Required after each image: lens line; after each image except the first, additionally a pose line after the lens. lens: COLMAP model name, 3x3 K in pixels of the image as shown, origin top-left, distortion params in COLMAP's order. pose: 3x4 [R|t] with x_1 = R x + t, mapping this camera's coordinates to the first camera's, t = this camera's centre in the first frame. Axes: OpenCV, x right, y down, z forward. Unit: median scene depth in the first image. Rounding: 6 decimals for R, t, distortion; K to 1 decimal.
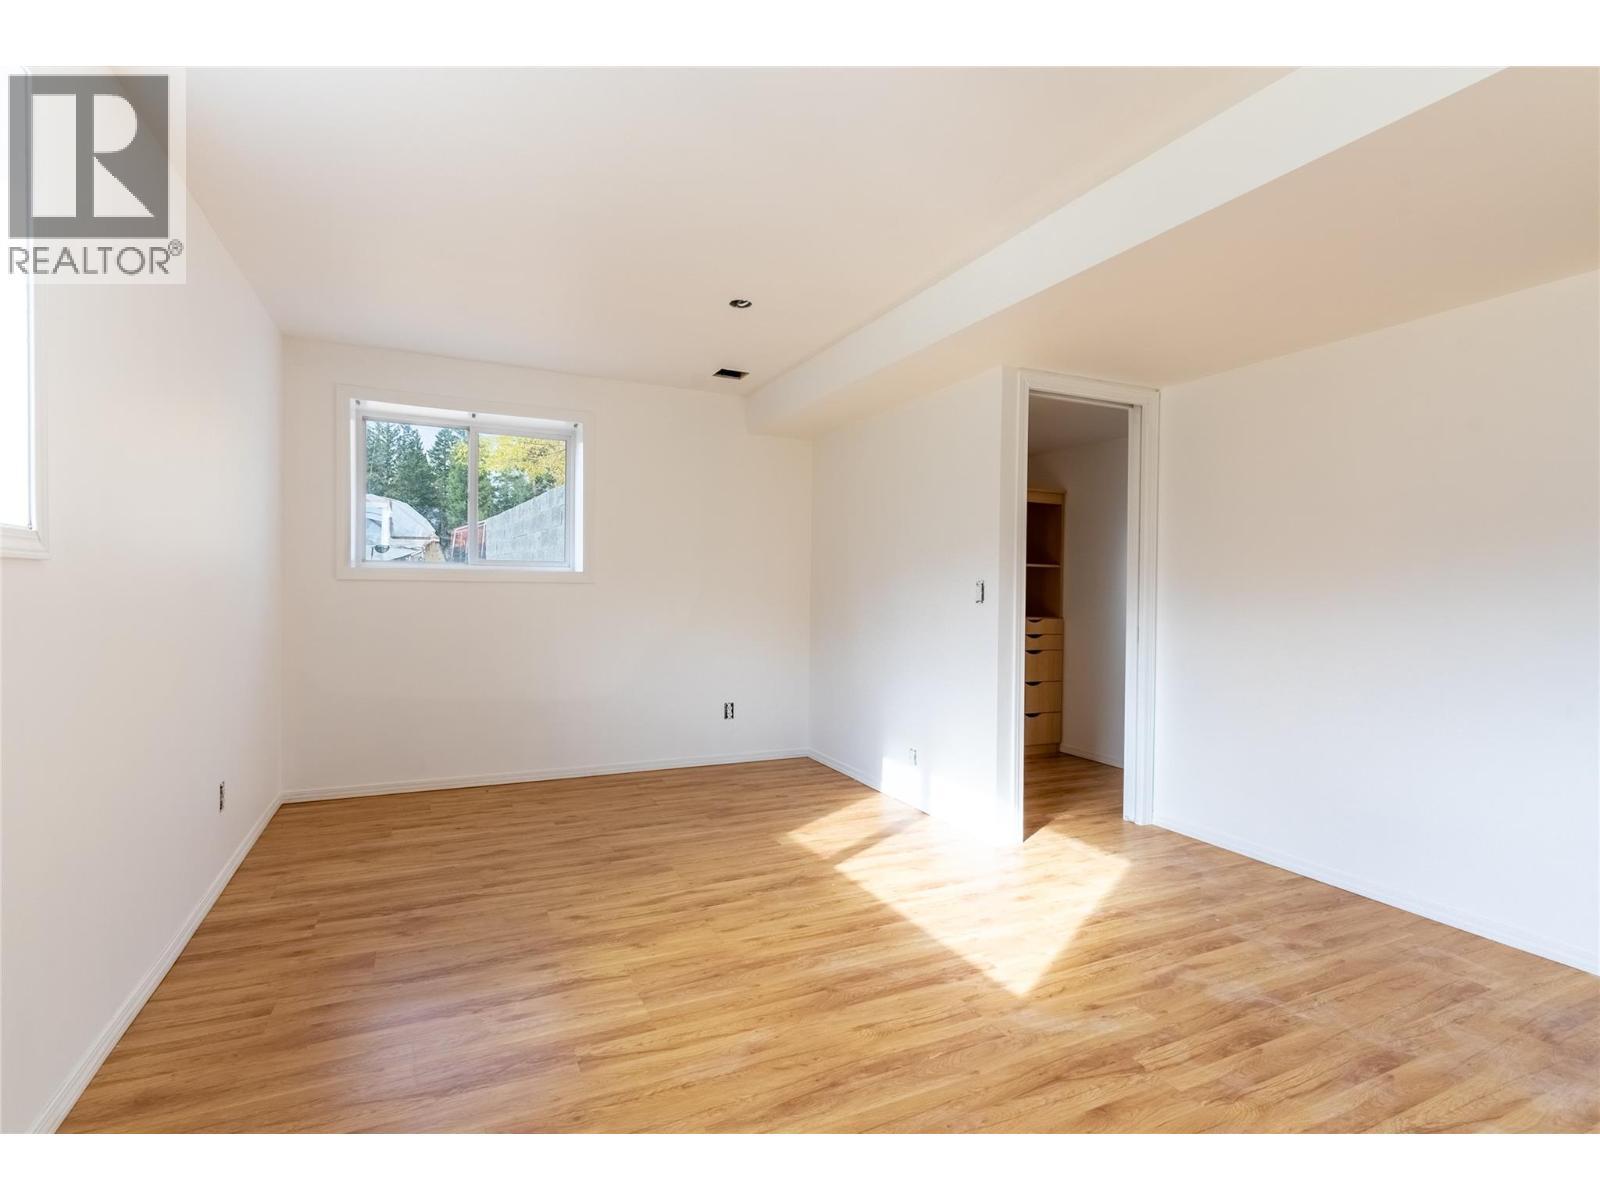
lens RADIAL K [[757.5, 0, 793.4], [0, 757.5, 599.7], [0, 0, 1]] dist [-0.000167, 0.000096]
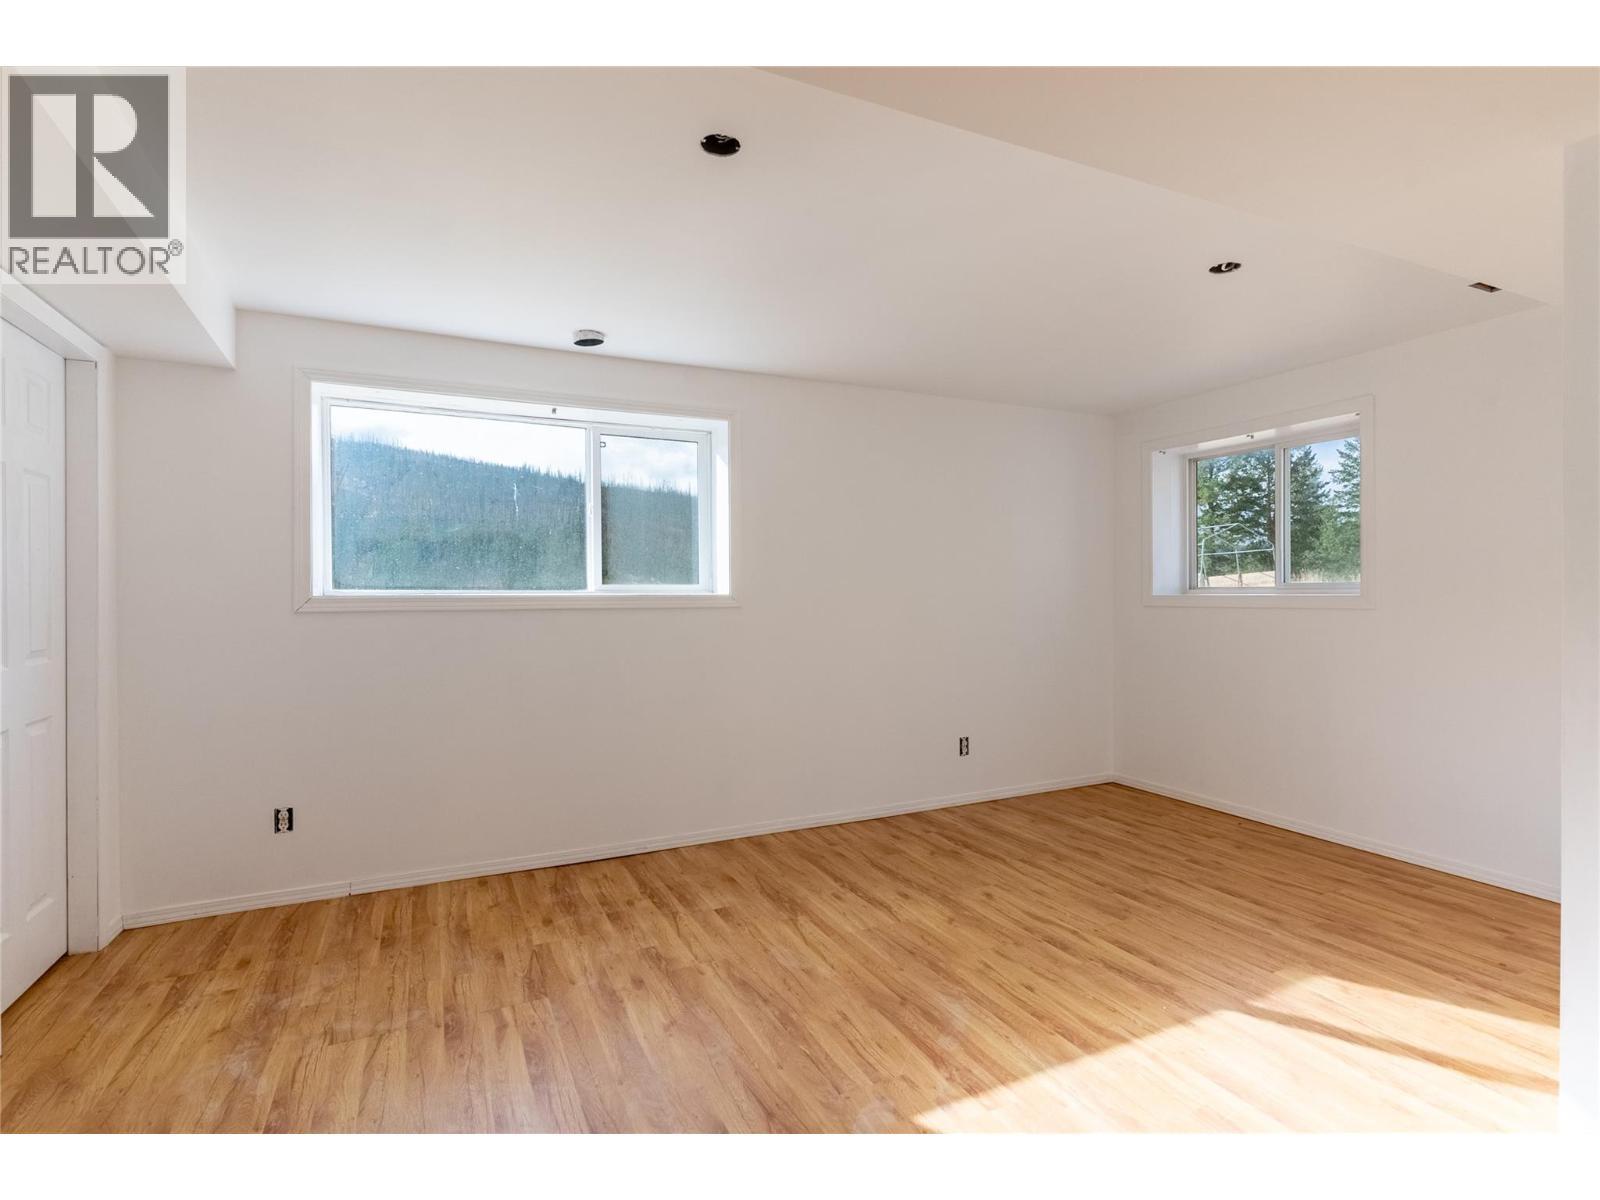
lens RADIAL K [[757.5, 0, 793.4], [0, 757.5, 599.7], [0, 0, 1]] dist [-0.000167, 0.000096]
pose [[0.021260, -0.007044, -0.999749, 0.832198], [-0.009636, 0.999927, -0.007250, -0.032775], [0.999728, 0.009788, 0.021191, 0.607145]]
